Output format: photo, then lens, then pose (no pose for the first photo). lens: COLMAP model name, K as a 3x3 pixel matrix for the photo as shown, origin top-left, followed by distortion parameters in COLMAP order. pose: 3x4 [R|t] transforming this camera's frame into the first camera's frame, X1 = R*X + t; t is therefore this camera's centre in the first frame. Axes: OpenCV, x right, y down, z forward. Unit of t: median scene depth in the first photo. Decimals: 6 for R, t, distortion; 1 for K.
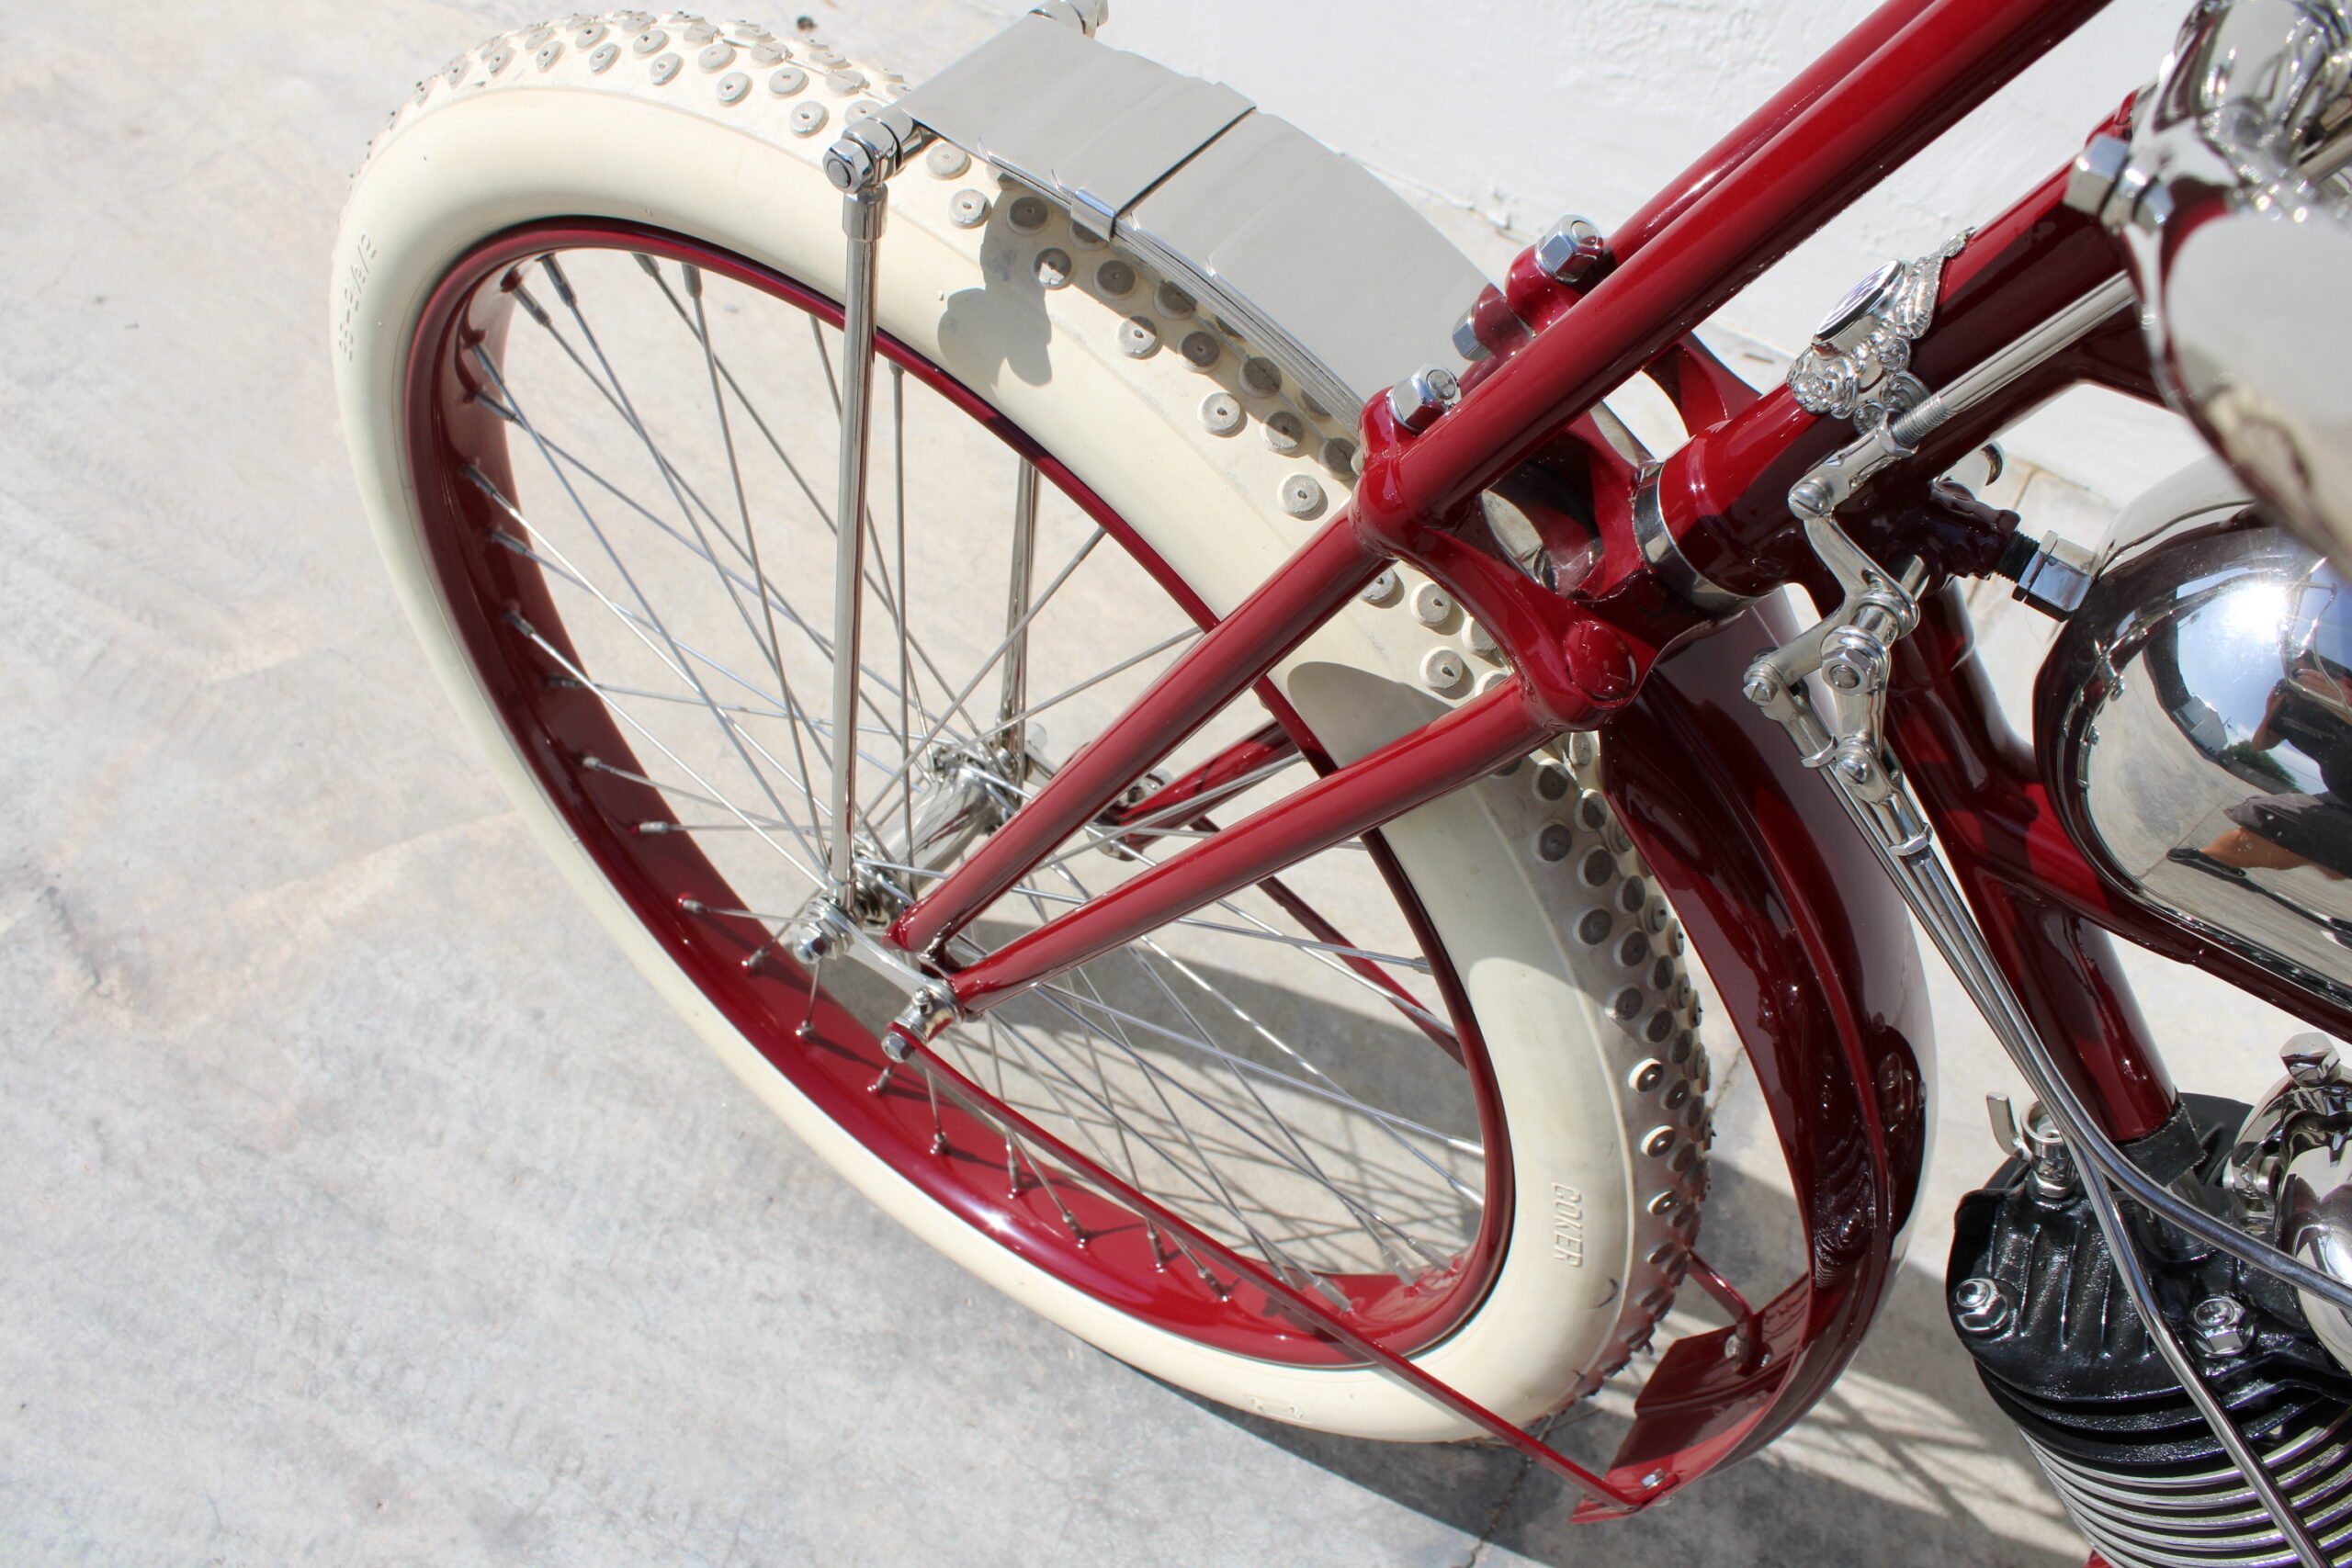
lens RADIAL K [[1961.1, 0, 1154.0], [0, 1961.1, 787.7], [0, 0, 1]] dist [-0.175240, 0.153707]
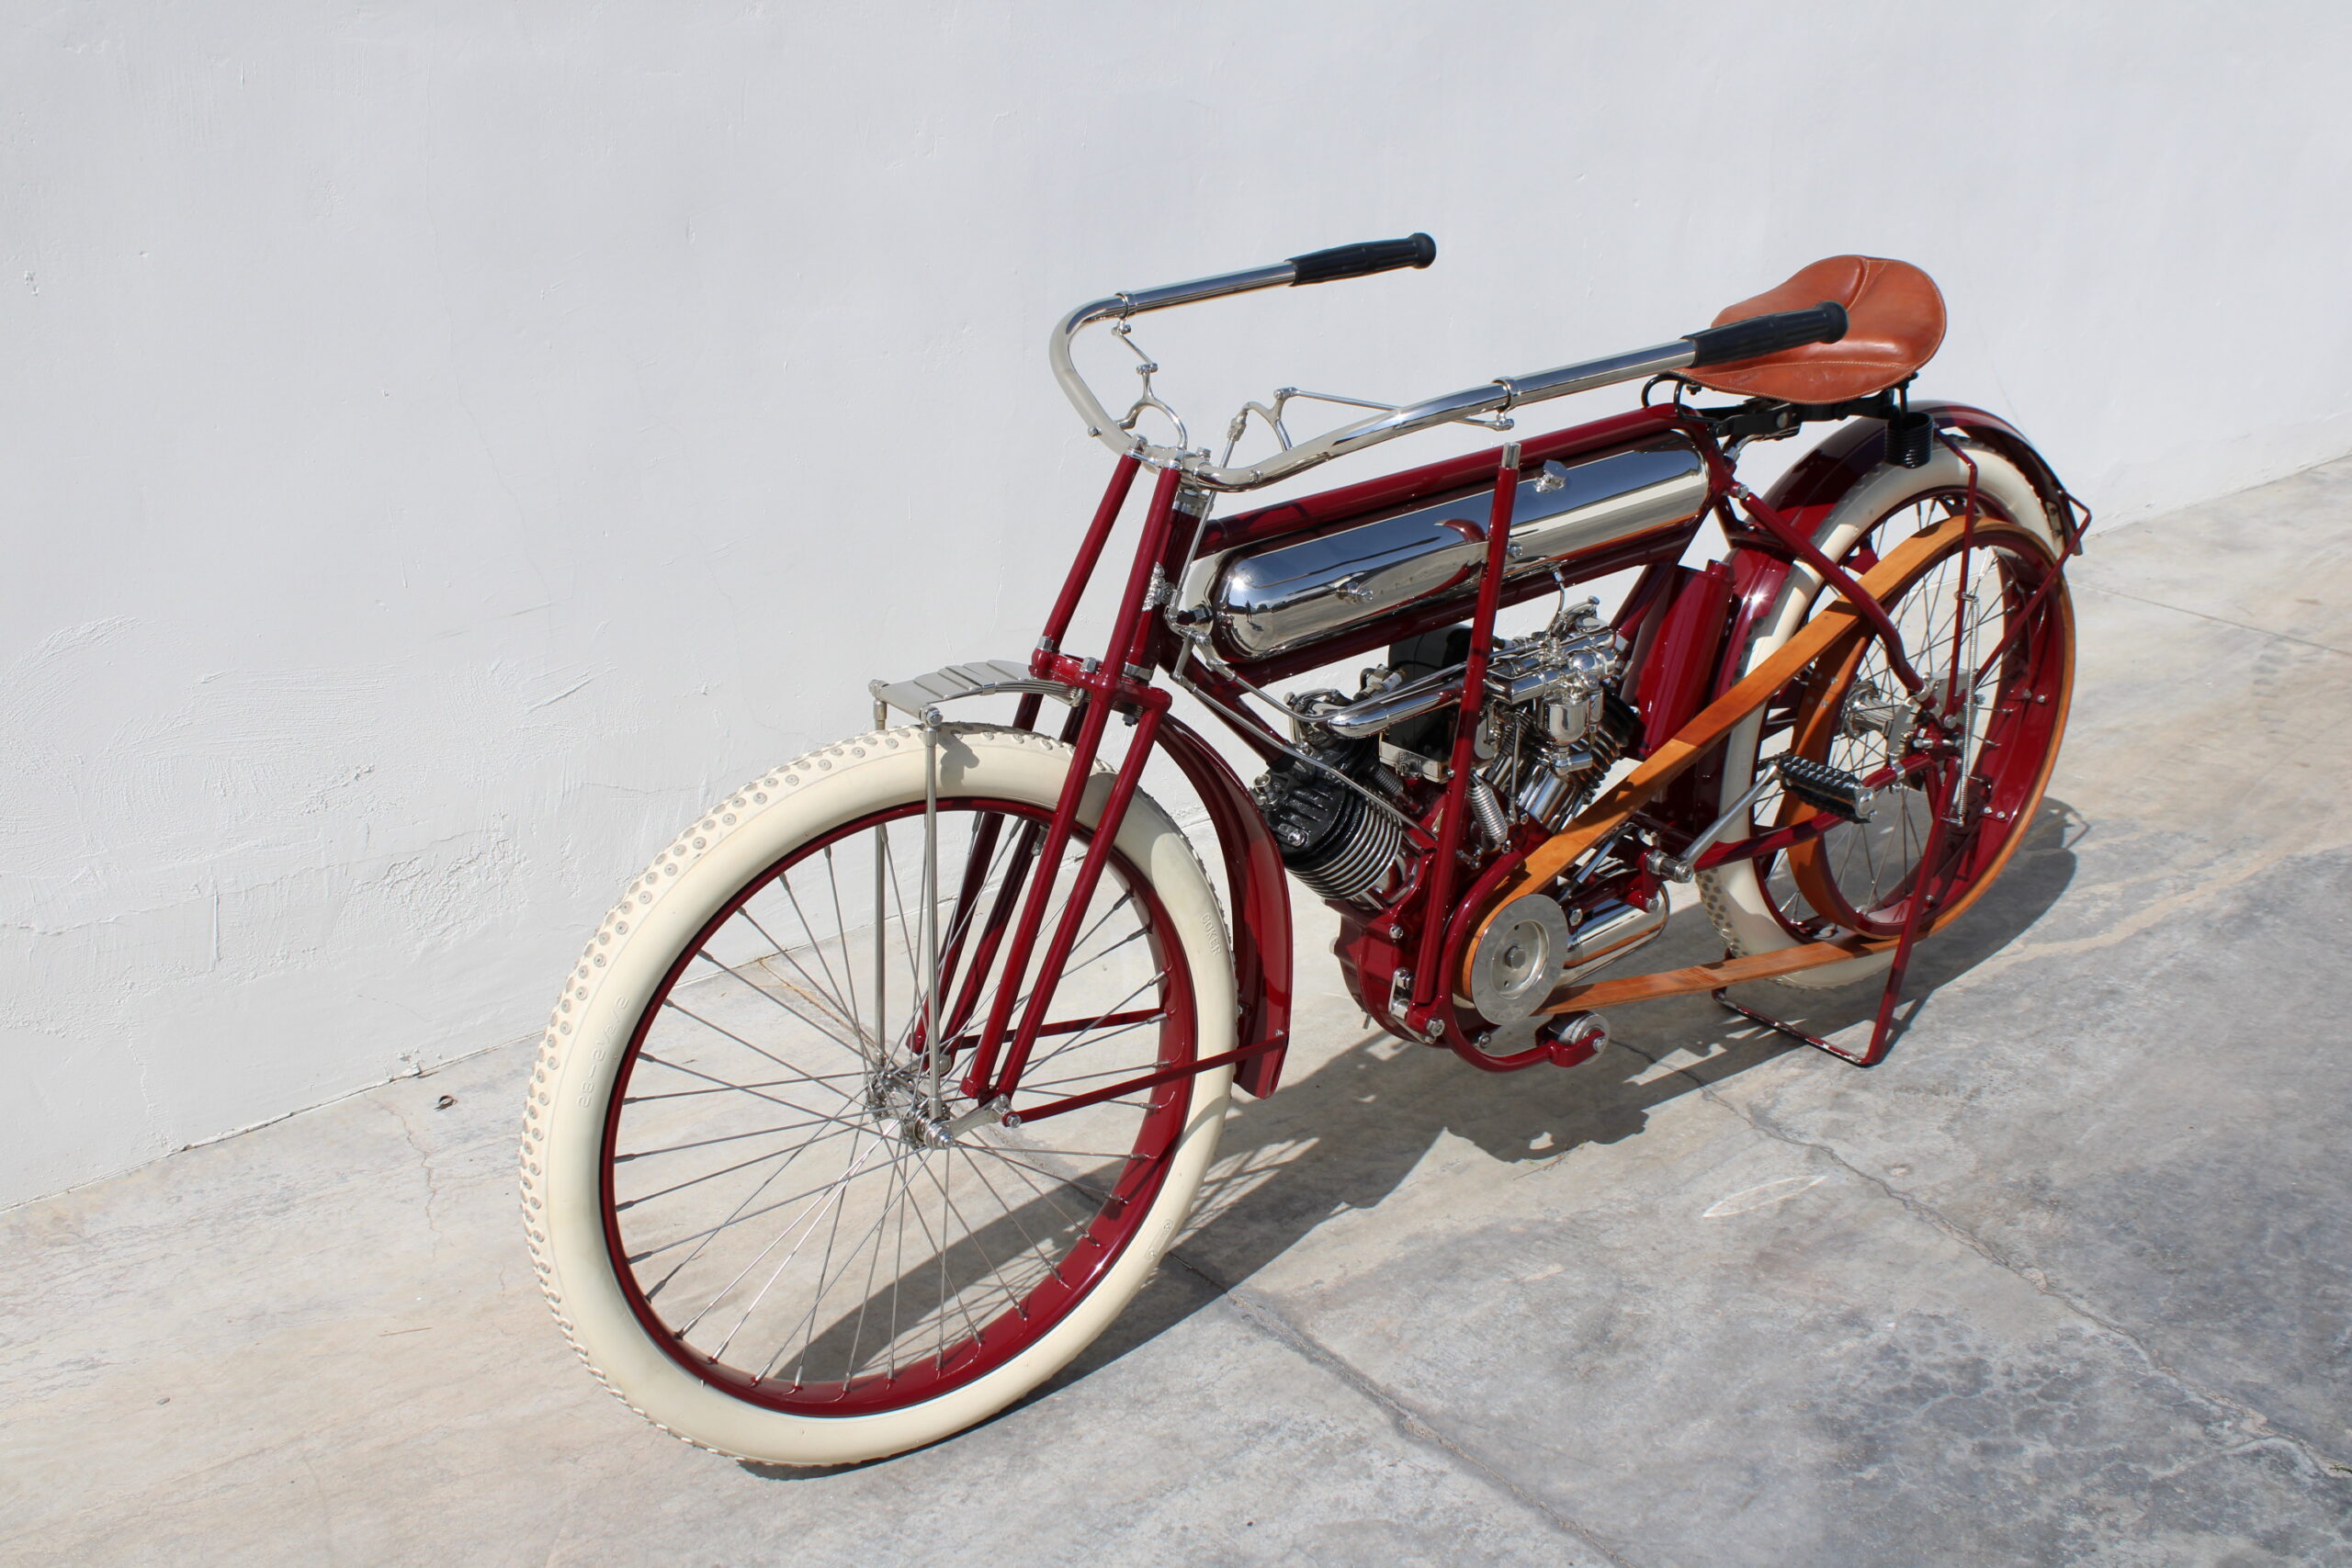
lens RADIAL K [[2293.9, 0, 1172.0], [0, 2293.9, 771.2], [0, 0, 1]] dist [-0.139808, 0.152215]
pose [[0.323192, -0.417810, 0.849107, -1.509265], [0.788593, 0.614911, 0.002413, 0.015274], [-0.523133, 0.668820, 0.528216, -0.531224]]
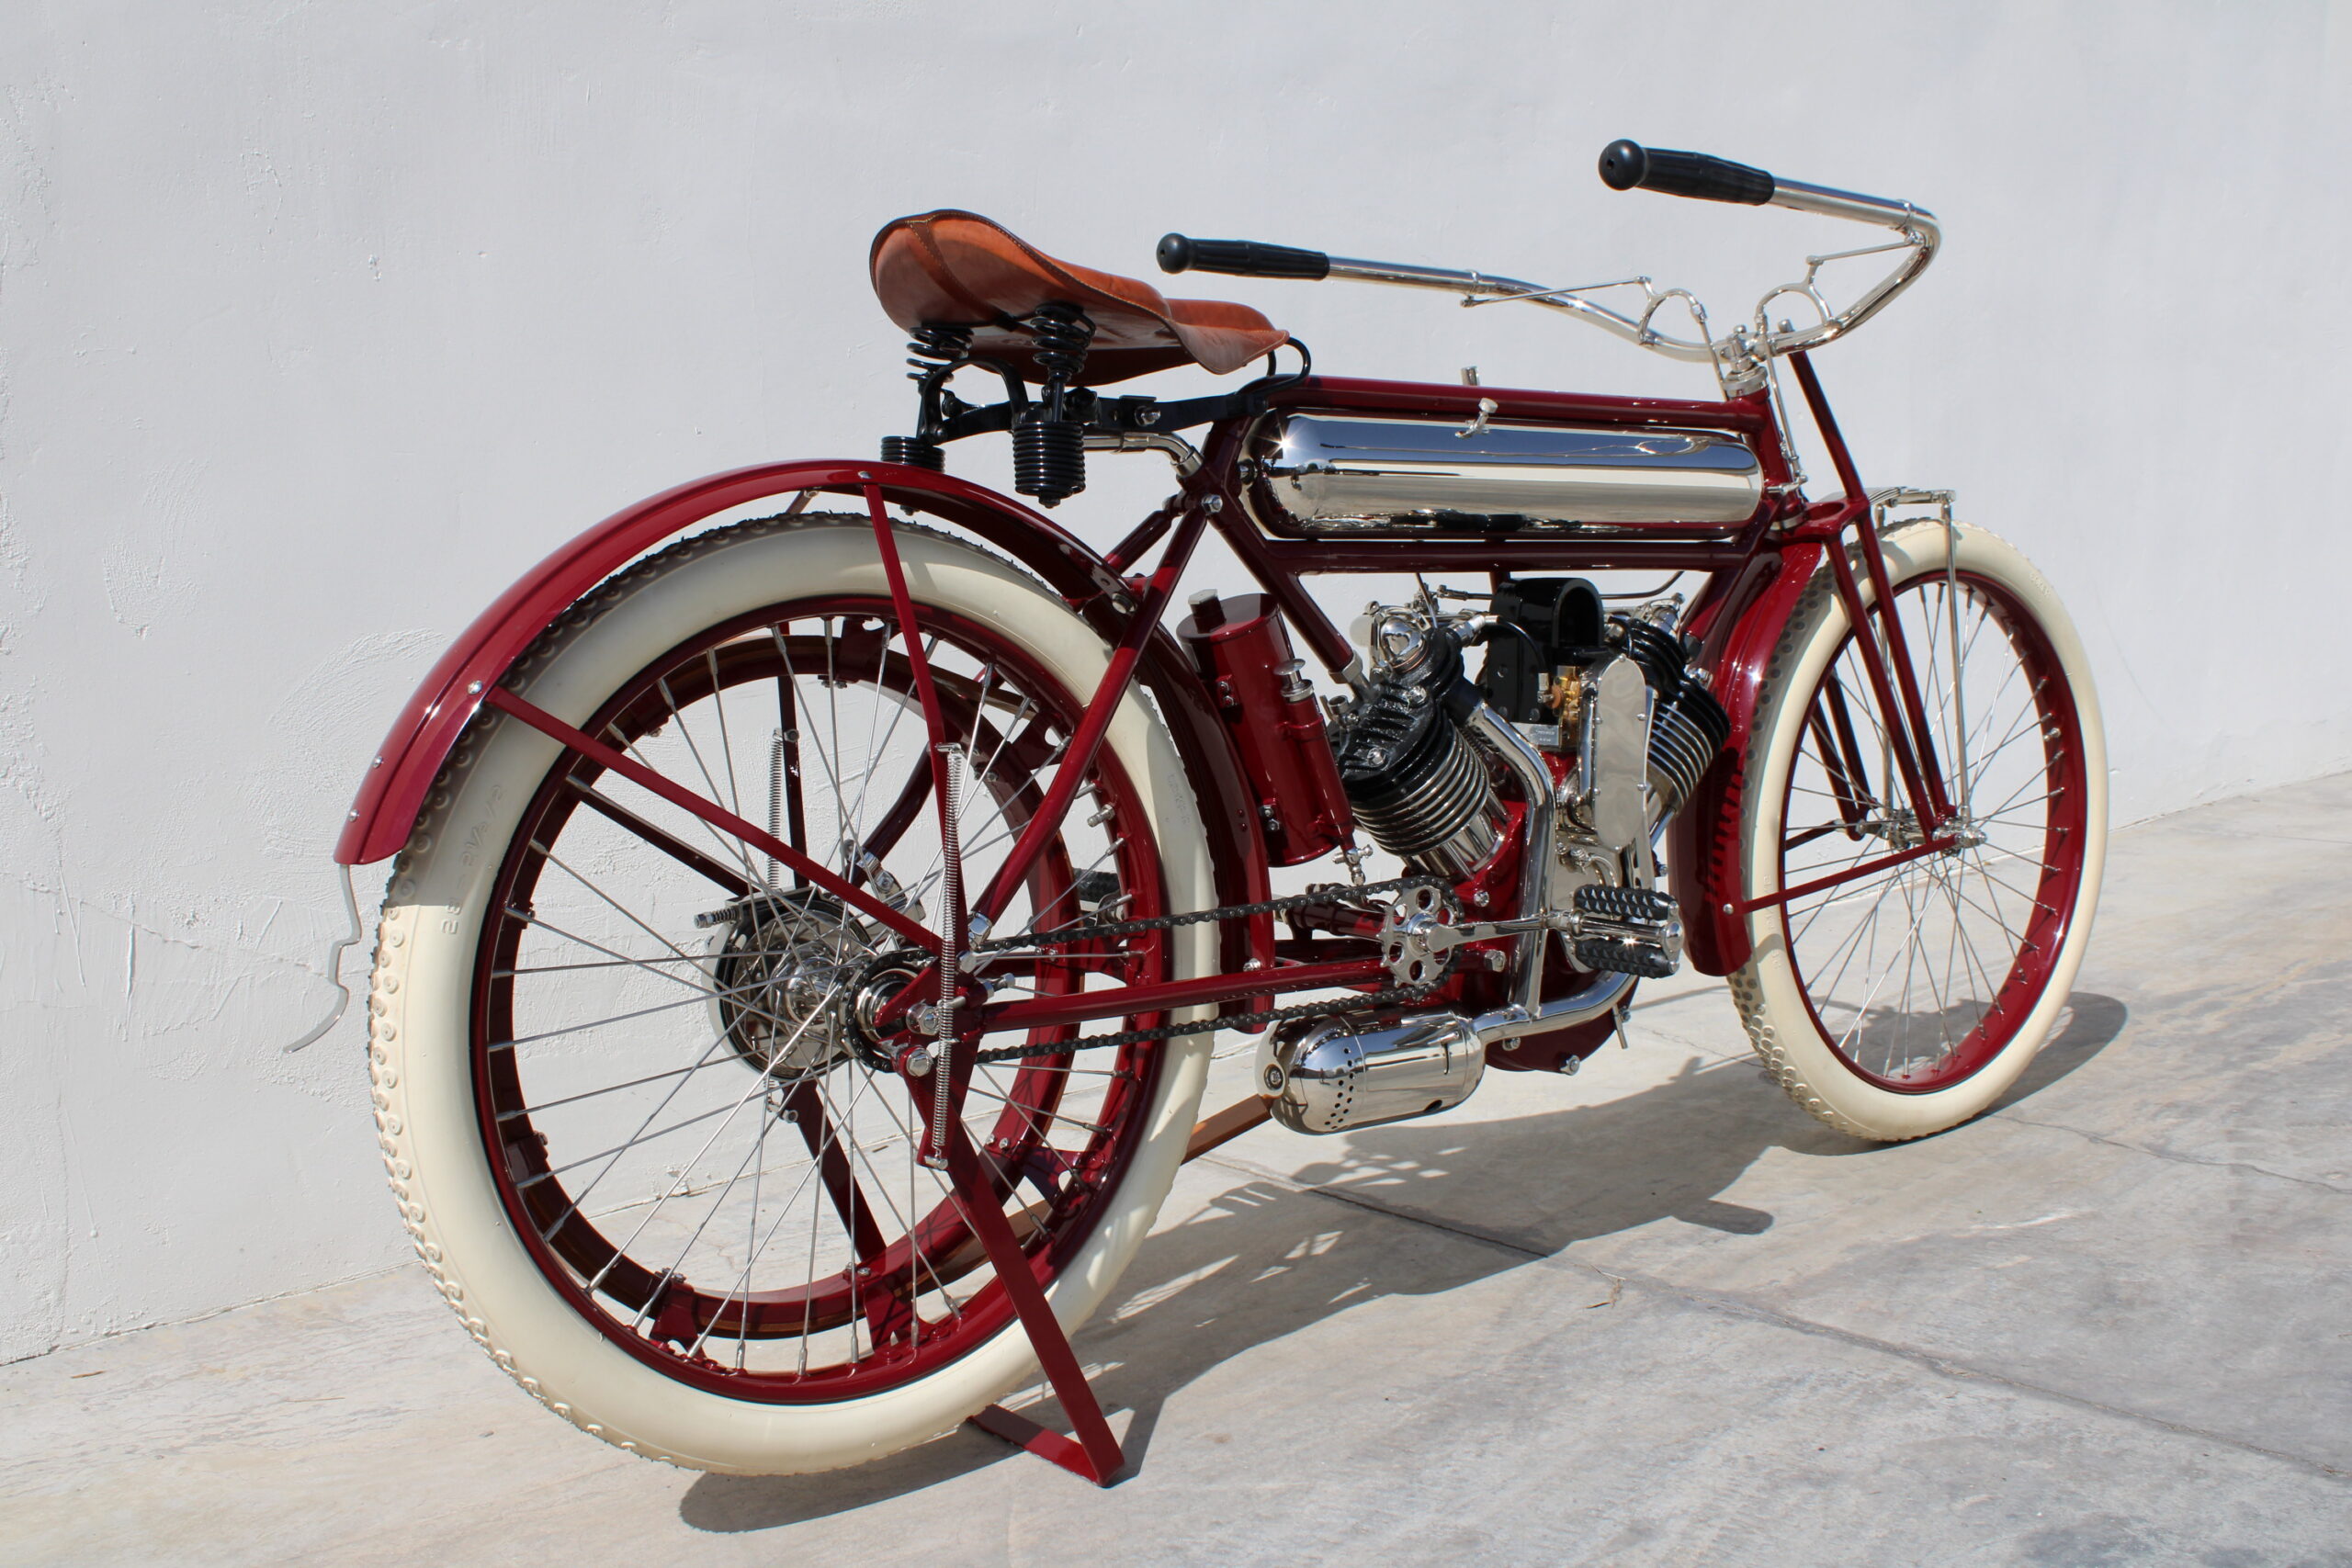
lens RADIAL K [[2253.8, 0, 1170.4], [0, 2253.8, 784.1], [0, 0, 1]] dist [-0.146730, 0.152549]
pose [[0.279878, -0.199477, 0.939083, -1.670297], [0.812798, 0.569797, -0.121207, -0.002724], [-0.510908, 0.797208, 0.321609, 0.196224]]
